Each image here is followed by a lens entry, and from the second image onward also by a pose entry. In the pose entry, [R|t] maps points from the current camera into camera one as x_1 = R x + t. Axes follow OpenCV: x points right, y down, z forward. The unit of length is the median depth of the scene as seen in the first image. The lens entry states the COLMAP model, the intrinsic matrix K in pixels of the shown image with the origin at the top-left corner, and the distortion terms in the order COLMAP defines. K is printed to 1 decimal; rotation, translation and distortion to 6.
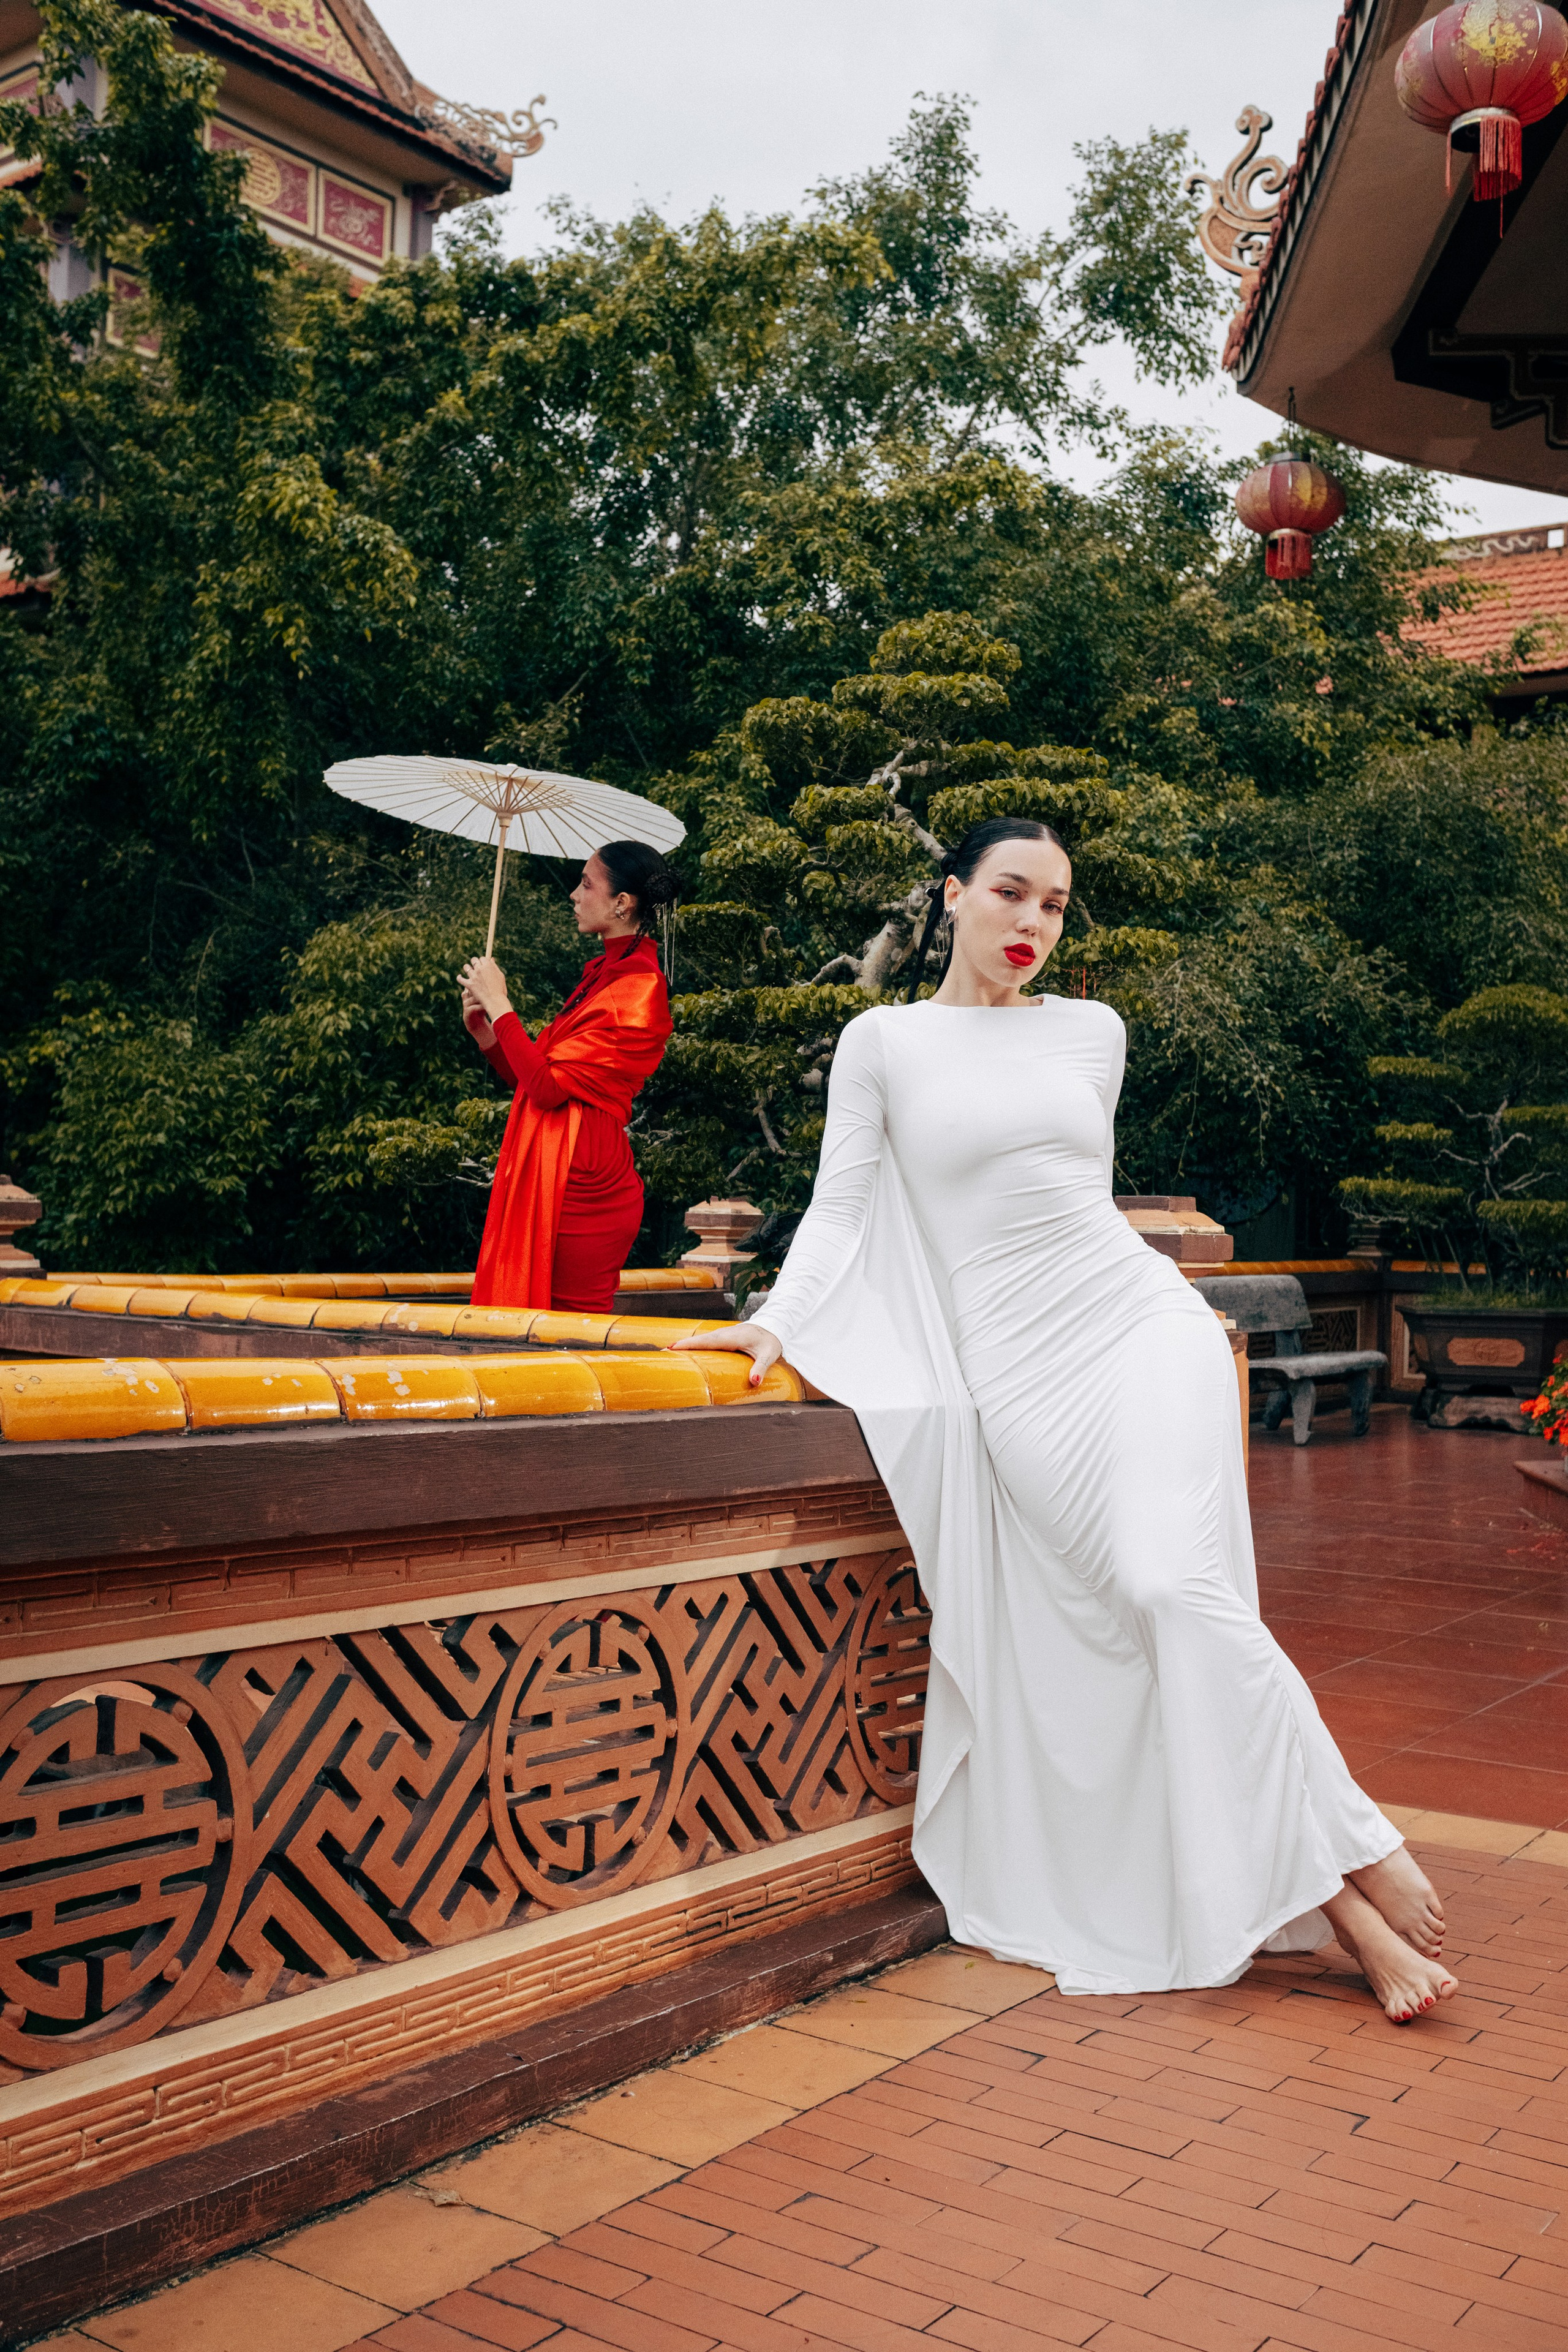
lens RADIAL K [[2363.2, 0, 784.0], [0, 2363.2, 1176.0], [0, 0, 1]] dist [0.006183, 0.001354]
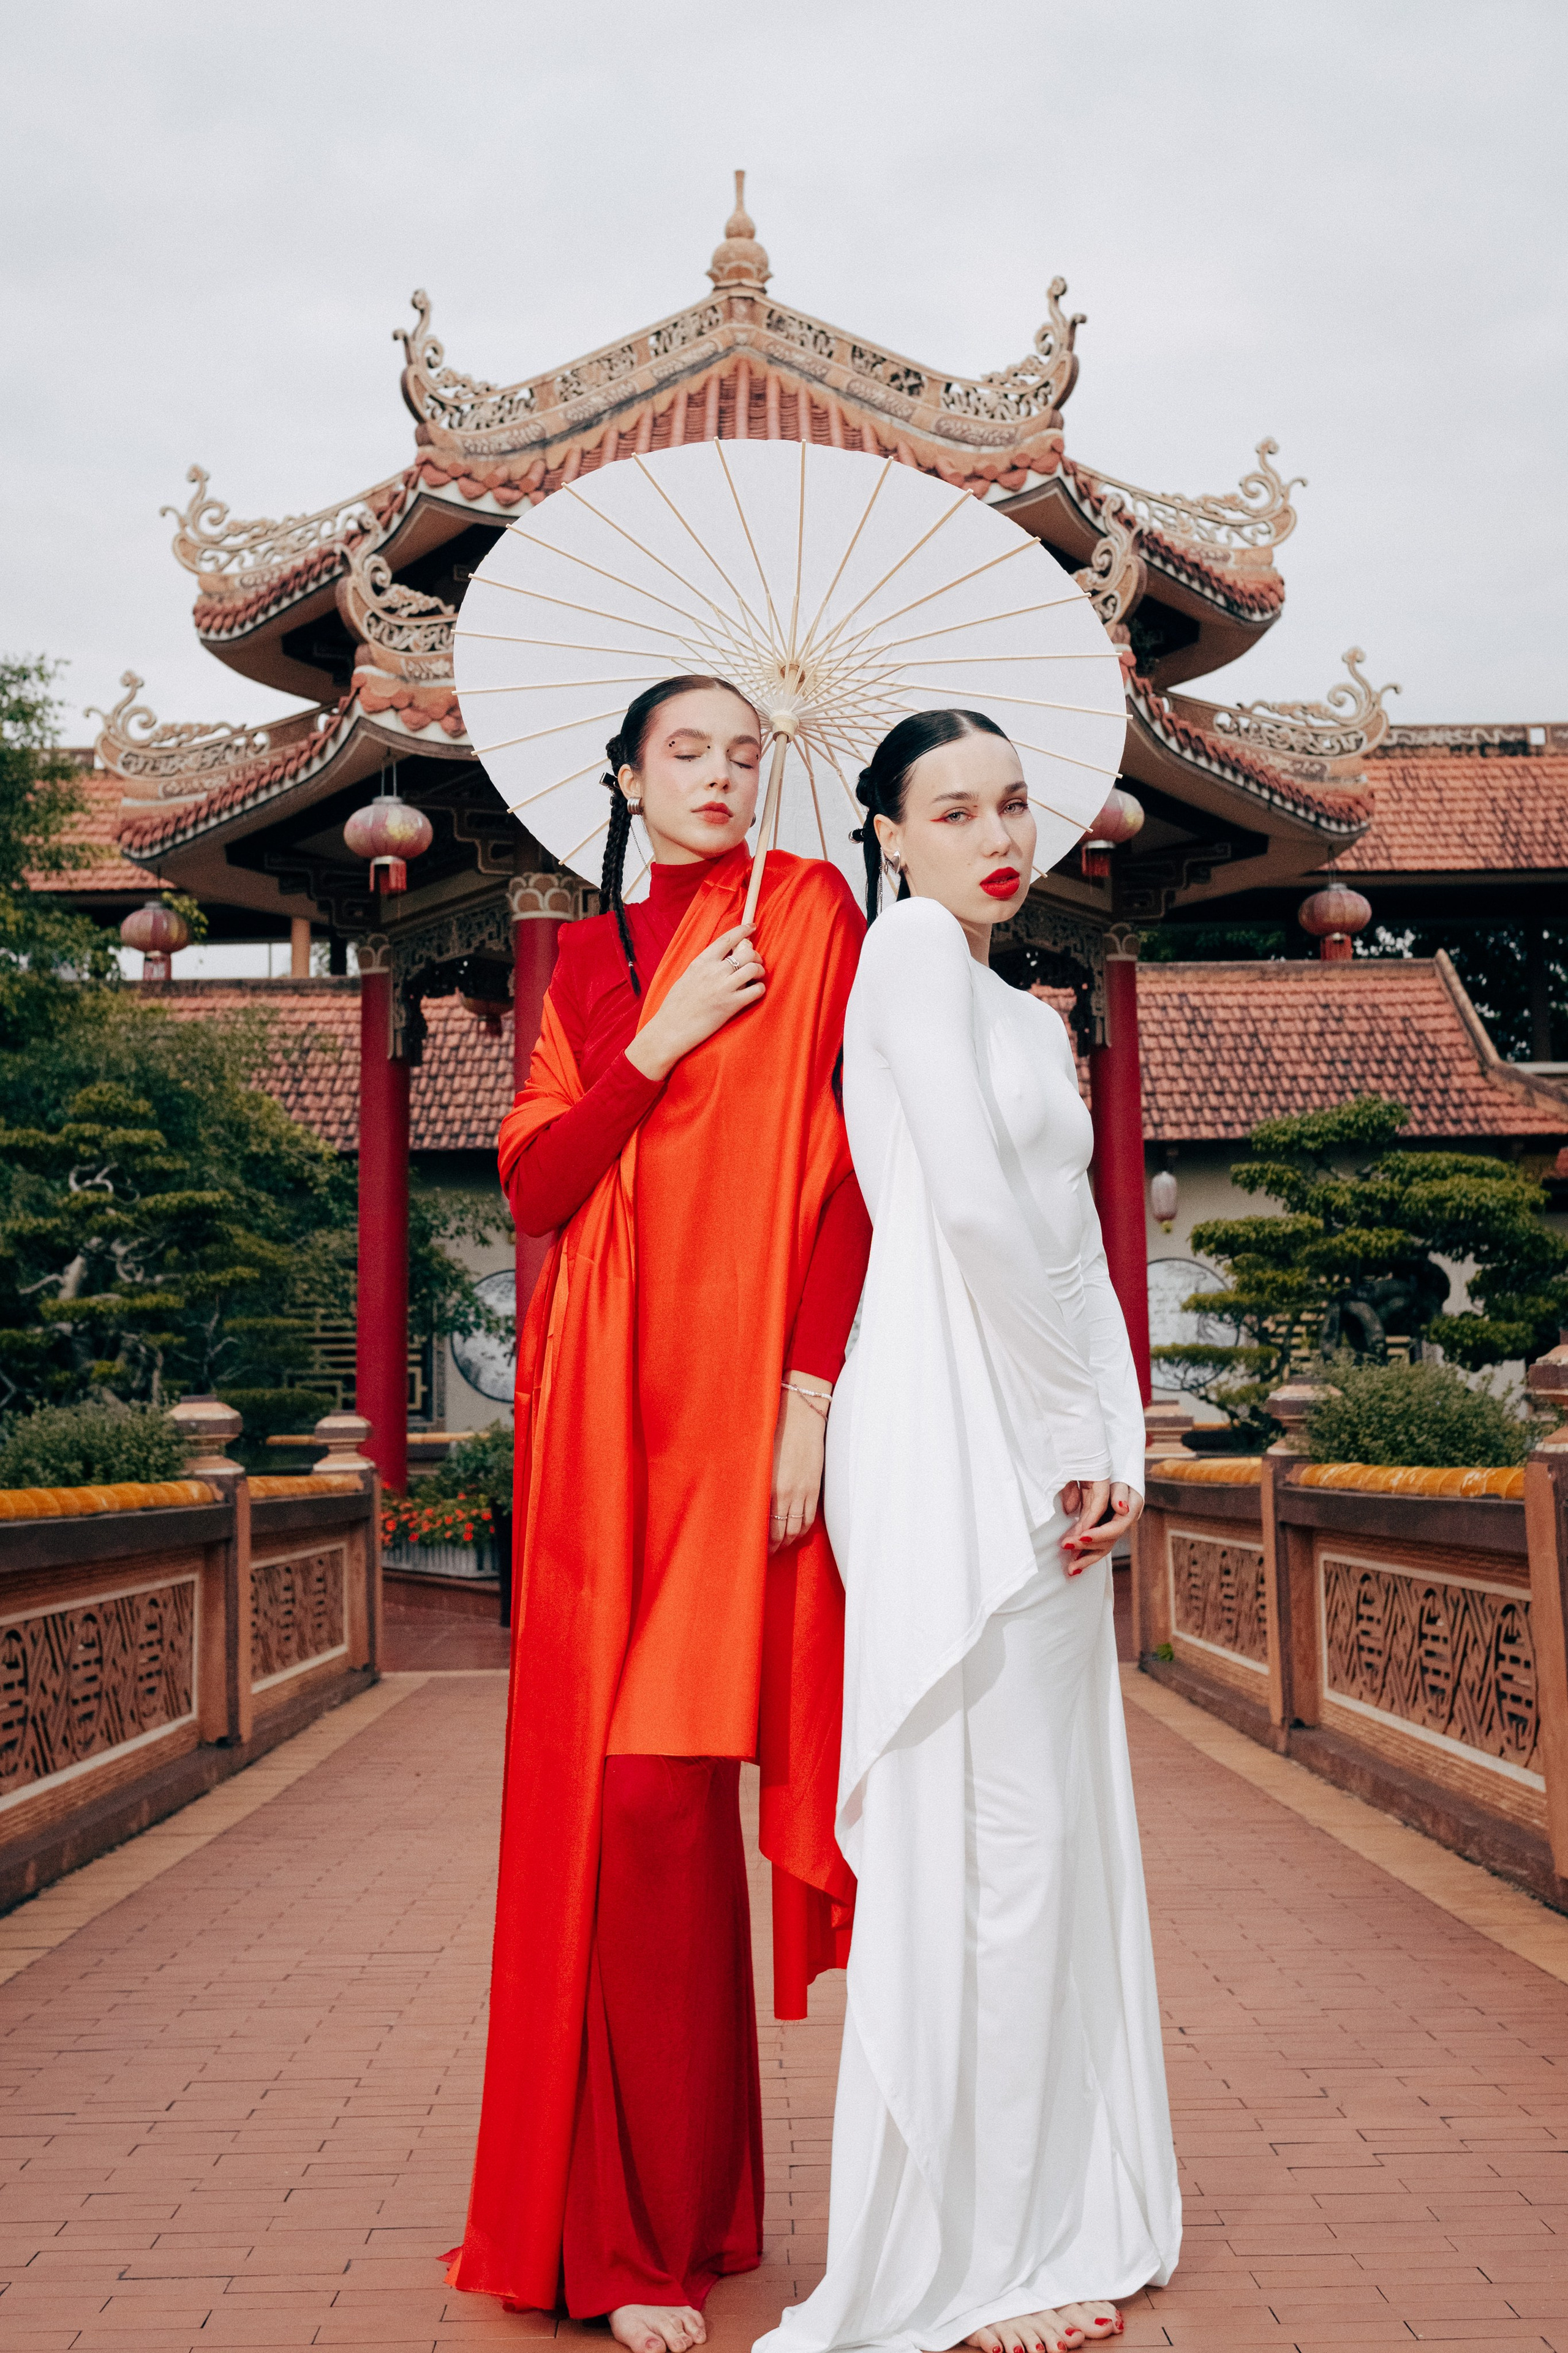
lens RADIAL K [[2840.7, 0, 777.8], [0, 2840.7, 918.4], [0, 0, 1]] dist [-0.004575, -0.008948]
pose [[0.819154, 0.057336, 0.570701, -0.496213], [0.025835, 0.990293, -0.136572, -0.033858], [-0.572992, 0.126618, 0.809721, -0.700454]]
